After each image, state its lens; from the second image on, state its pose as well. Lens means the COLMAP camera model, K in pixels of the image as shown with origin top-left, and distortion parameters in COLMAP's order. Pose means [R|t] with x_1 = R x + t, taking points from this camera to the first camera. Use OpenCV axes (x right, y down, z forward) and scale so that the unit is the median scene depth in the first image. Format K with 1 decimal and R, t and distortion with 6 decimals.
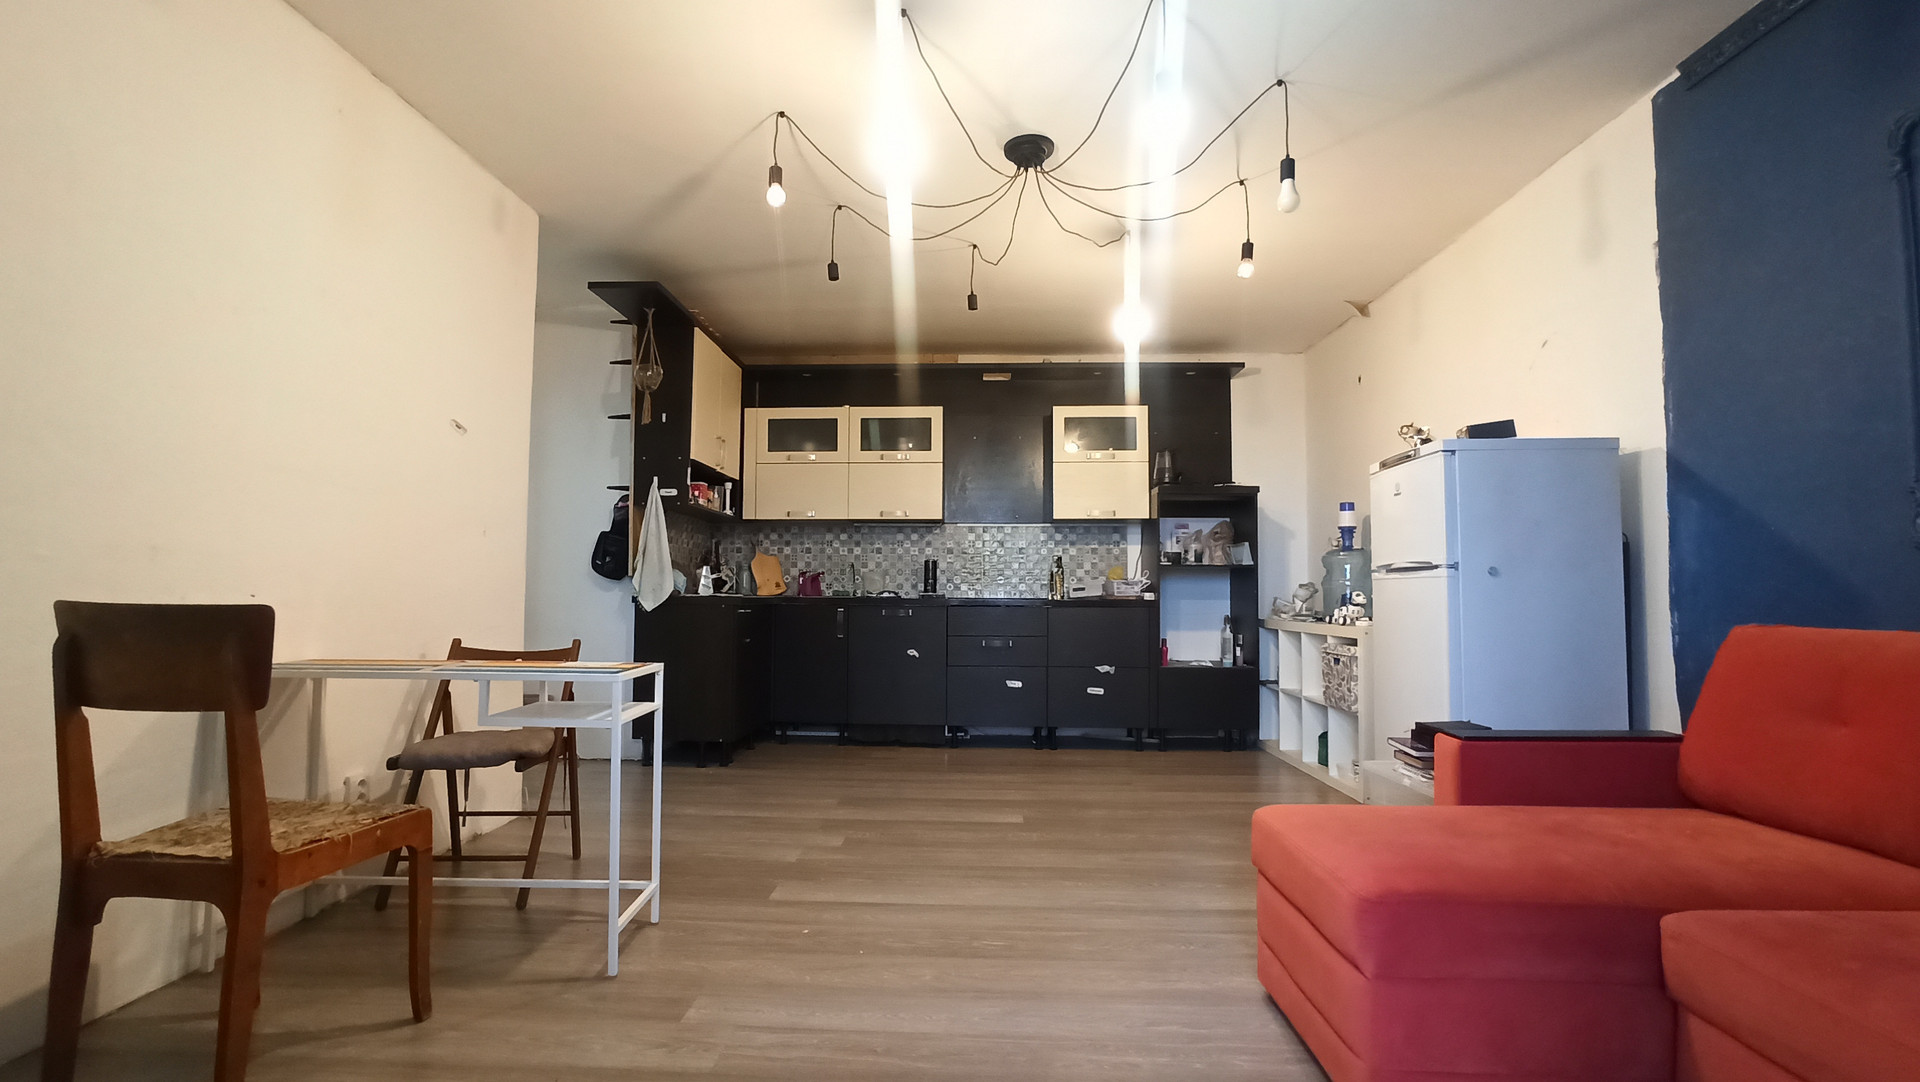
lens RADIAL K [[873.2, 0, 938.7], [0, 873.2, 550.9], [0, 0, 1]] dist [-0.070507, 0.046054]
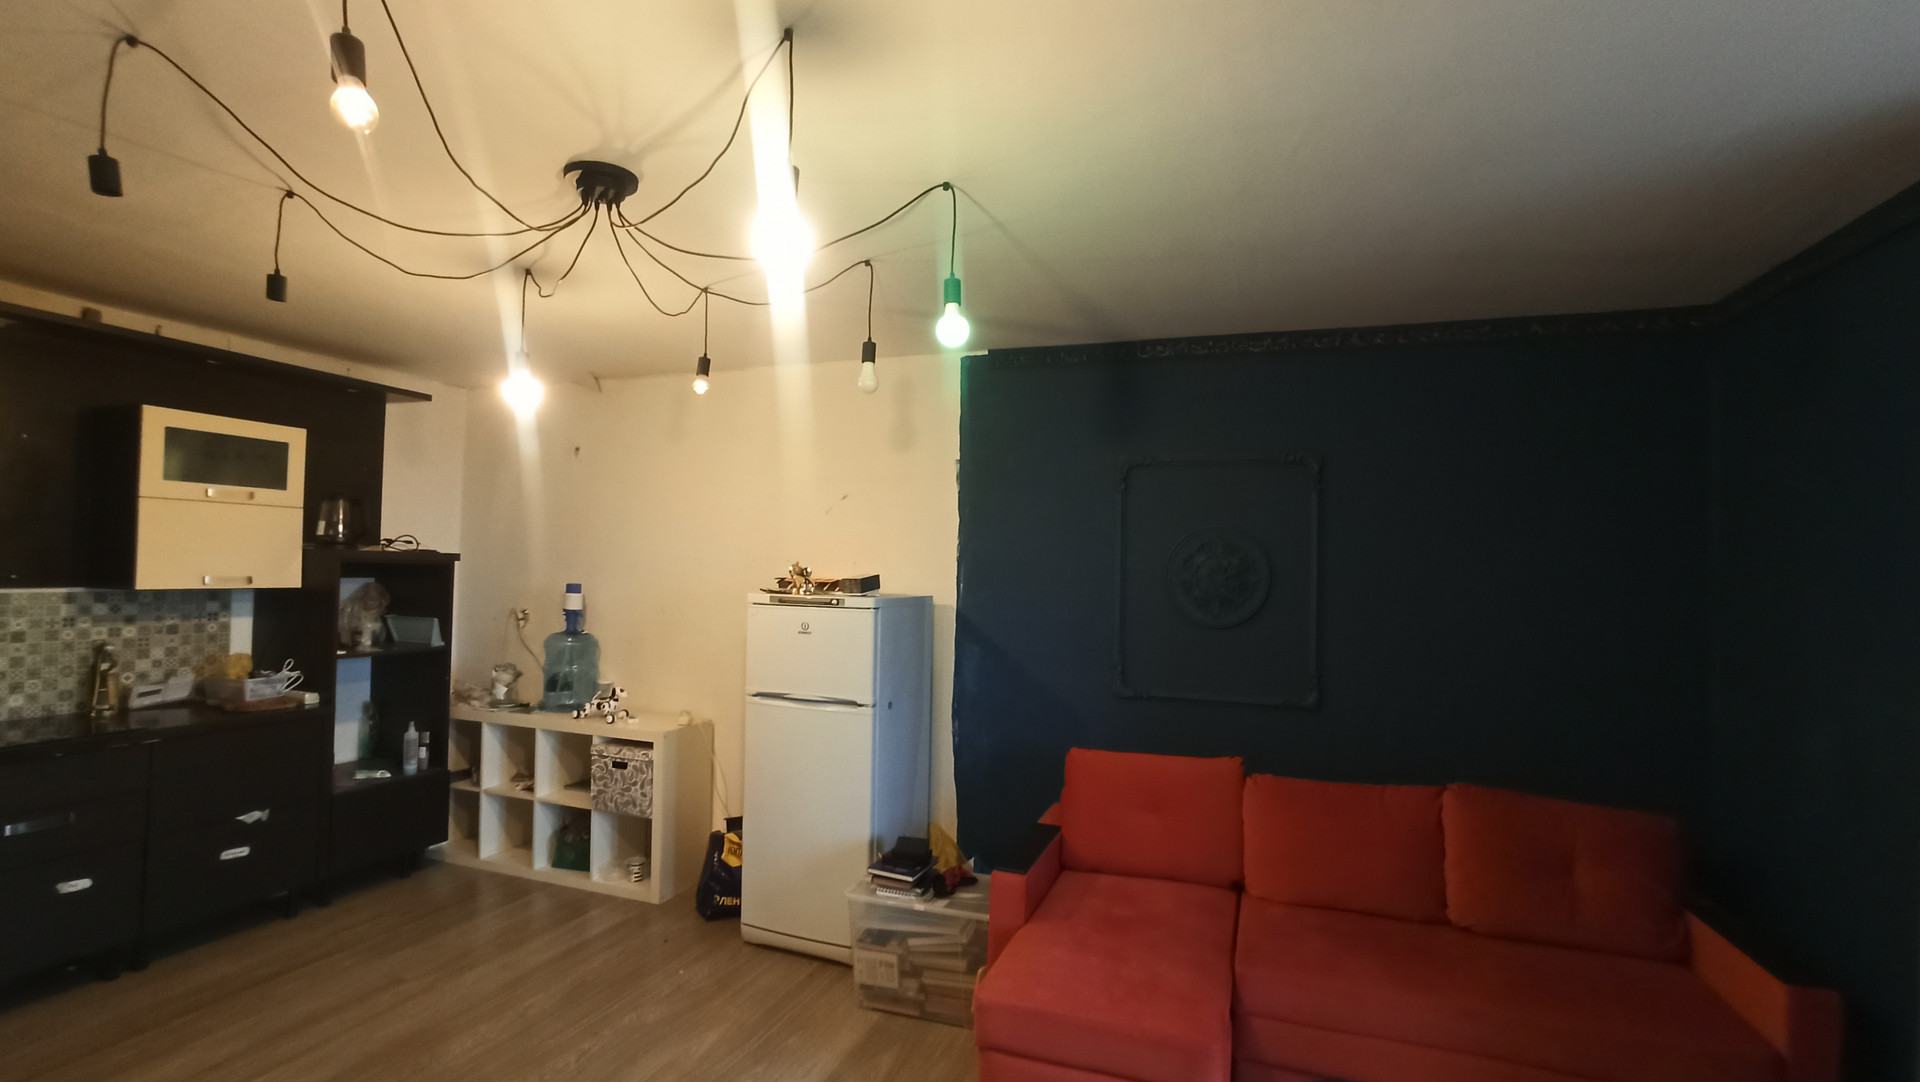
lens RADIAL K [[873.2, 0, 938.7], [0, 873.2, 550.9], [0, 0, 1]] dist [-0.070507, 0.046054]
pose [[0.297033, 0.022560, 0.954601, -0.320433], [-0.067965, 0.997685, -0.002430, -0.118637], [-0.952445, -0.064158, 0.297878, 0.336150]]
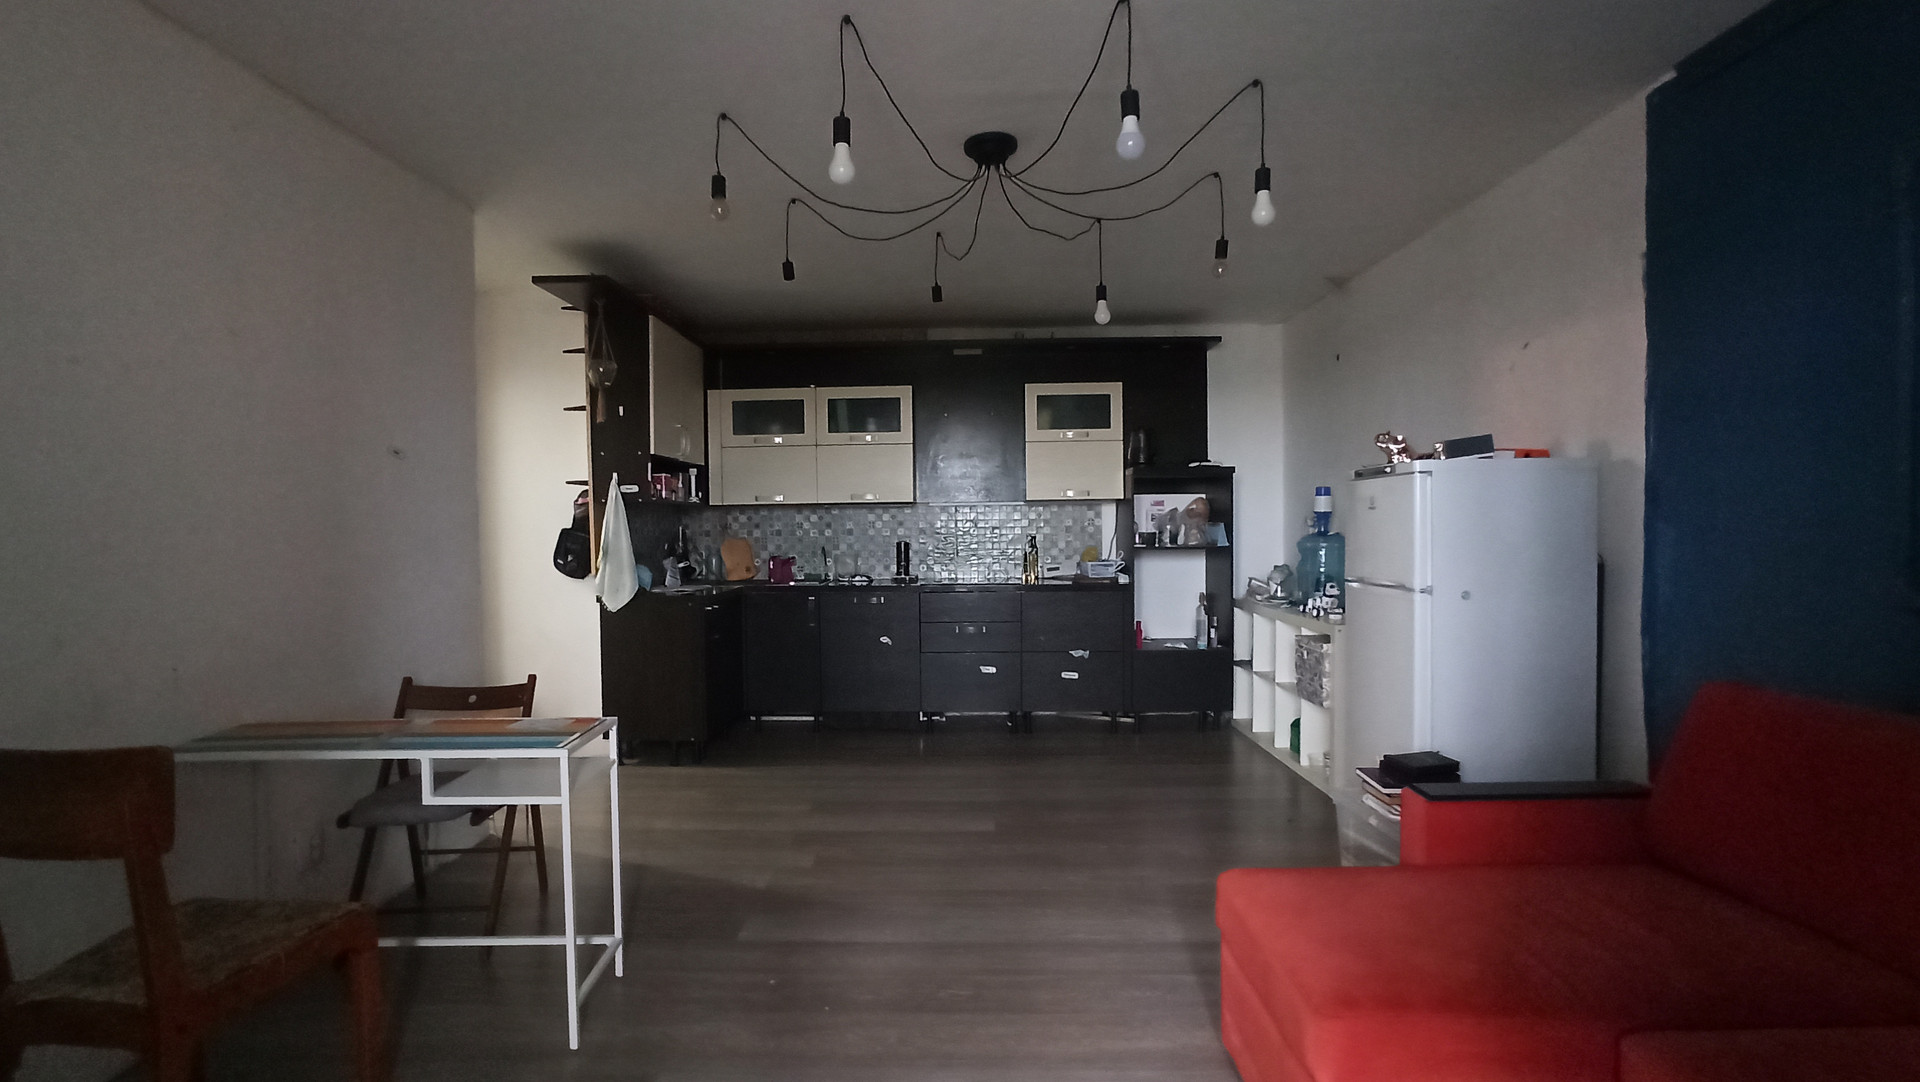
lens RADIAL K [[873.2, 0, 938.7], [0, 873.2, 550.9], [0, 0, 1]] dist [-0.070507, 0.046054]
pose [[0.999648, -0.018050, 0.019468, 0.014741], [0.016521, 0.996971, 0.075996, -0.065890], [-0.020781, -0.075647, 0.996918, 0.021665]]
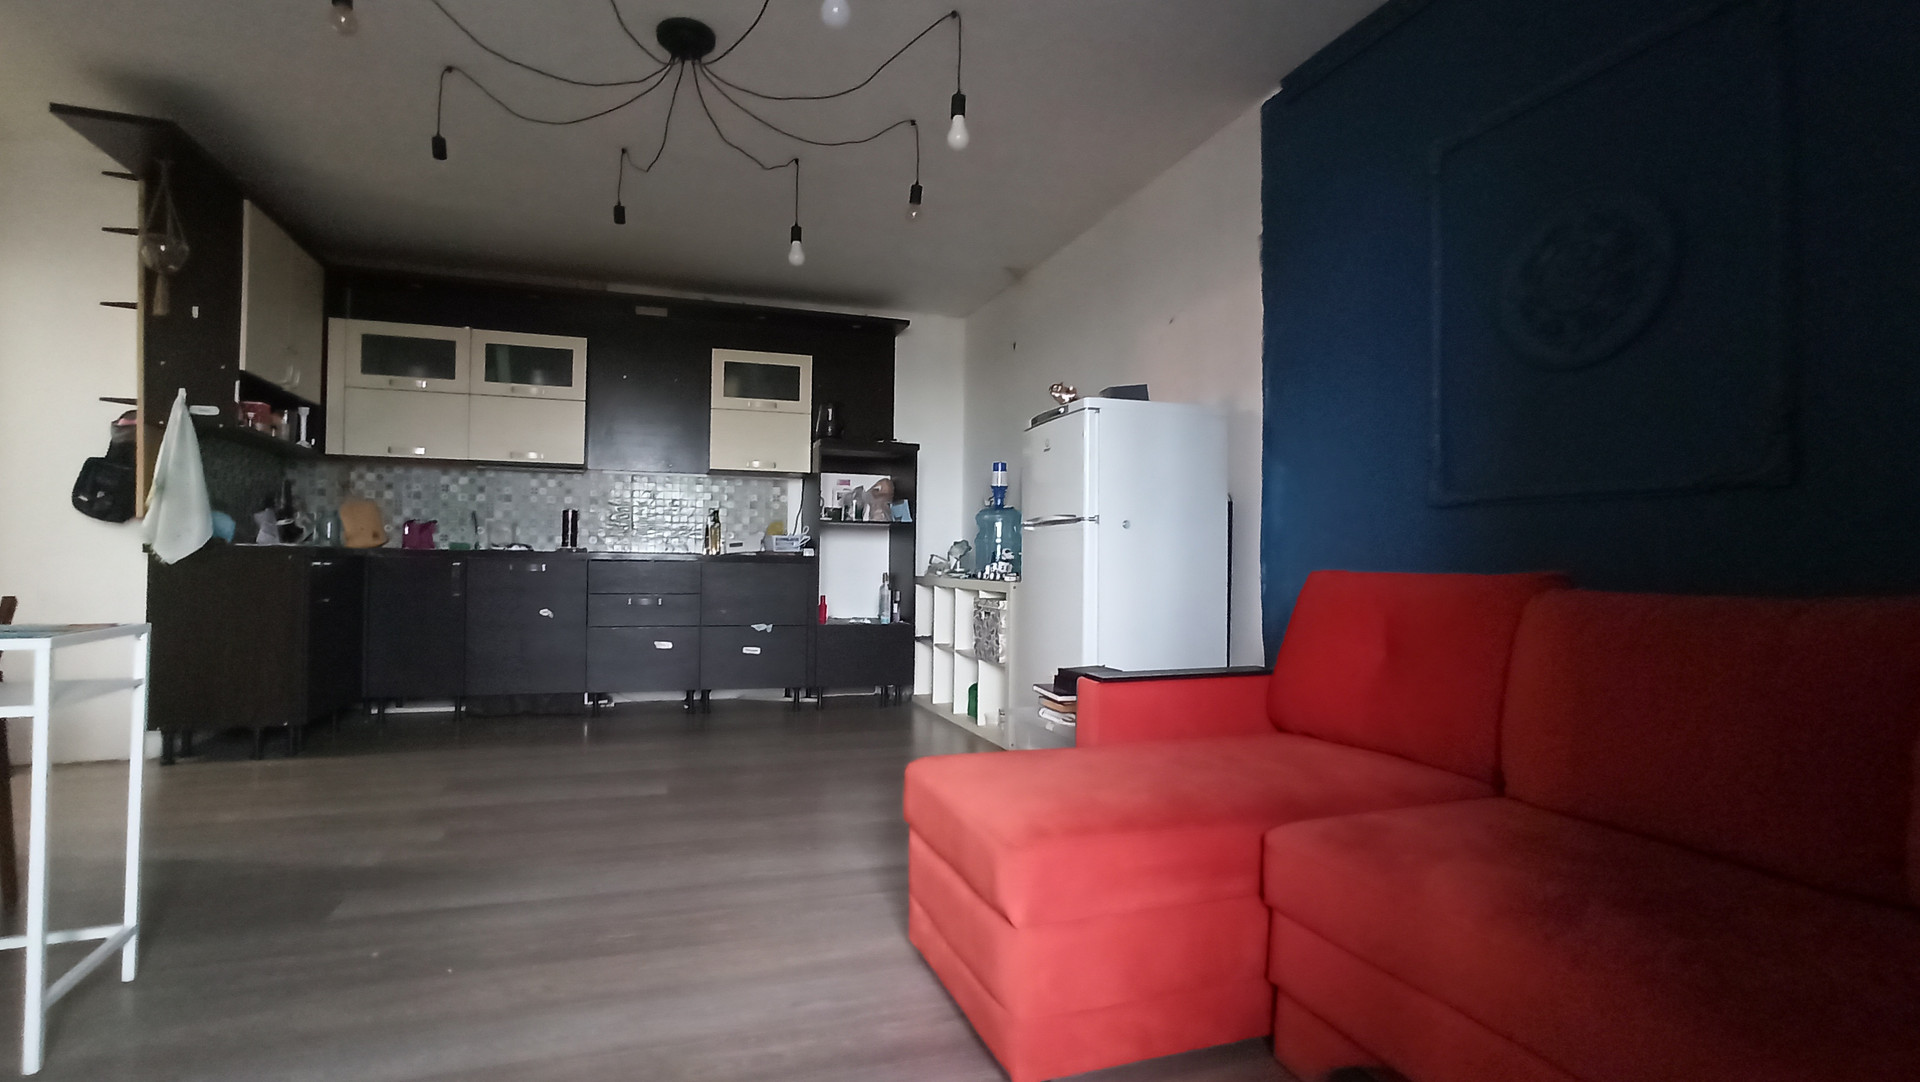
lens RADIAL K [[873.2, 0, 938.7], [0, 873.2, 550.9], [0, 0, 1]] dist [-0.070507, 0.046054]
pose [[0.928838, 0.011031, 0.370321, 0.018047], [-0.026043, 0.999028, 0.035563, 0.013738], [-0.369569, -0.042677, 0.928223, 0.047255]]
